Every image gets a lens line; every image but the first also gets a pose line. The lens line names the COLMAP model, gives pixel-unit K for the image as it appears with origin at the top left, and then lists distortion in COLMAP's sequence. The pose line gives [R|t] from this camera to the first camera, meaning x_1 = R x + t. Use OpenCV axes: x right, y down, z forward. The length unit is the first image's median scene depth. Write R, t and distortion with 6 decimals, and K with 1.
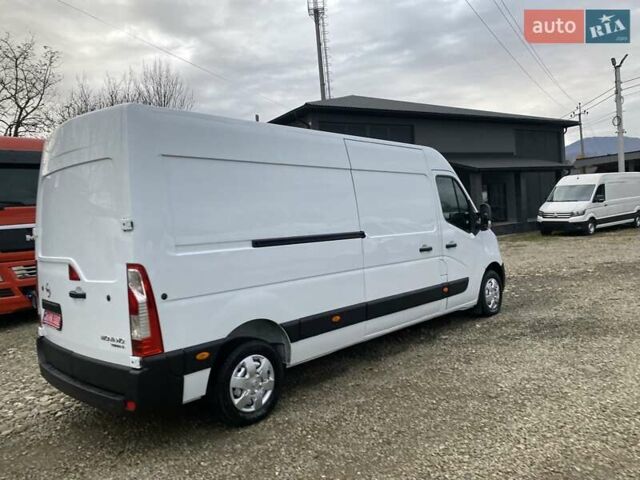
lens RADIAL K [[488.2, 0, 330.8], [0, 488.2, 244.3], [0, 0, 1]] dist [0.031742, -0.026599]
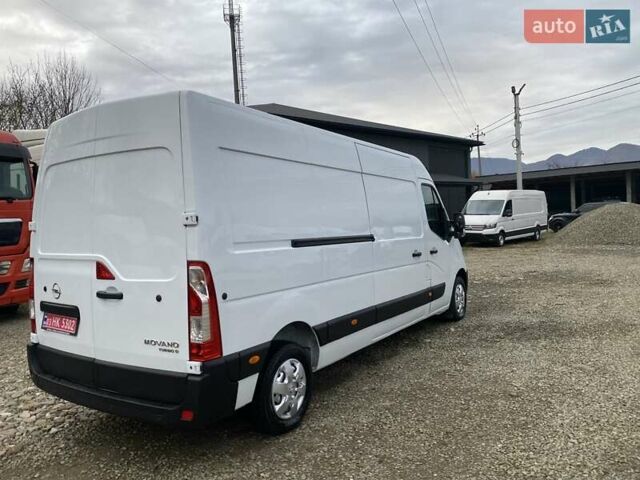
lens RADIAL K [[488.2, 0, 315.4], [0, 488.2, 234.9], [0, 0, 1]] dist [0.031742, -0.026599]
pose [[0.985571, 0.024455, 0.167487, -0.181181], [-0.018461, 0.999135, -0.037252, 0.010953], [-0.168253, 0.033622, 0.985170, 0.021724]]
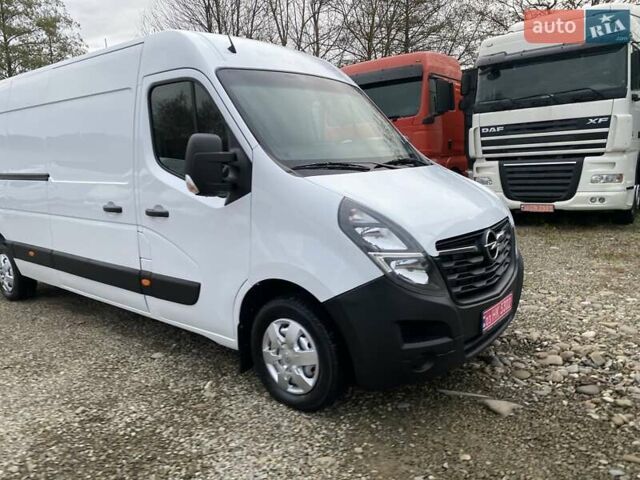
lens RADIAL K [[488.2, 0, 314.7], [0, 488.2, 231.8], [0, 0, 1]] dist [0.031742, -0.026599]
pose [[0.052901, 0.212748, -0.975674, 0.834522], [-0.008417, 0.977102, 0.212603, -0.100257], [0.998564, -0.003035, 0.053480, 1.191114]]
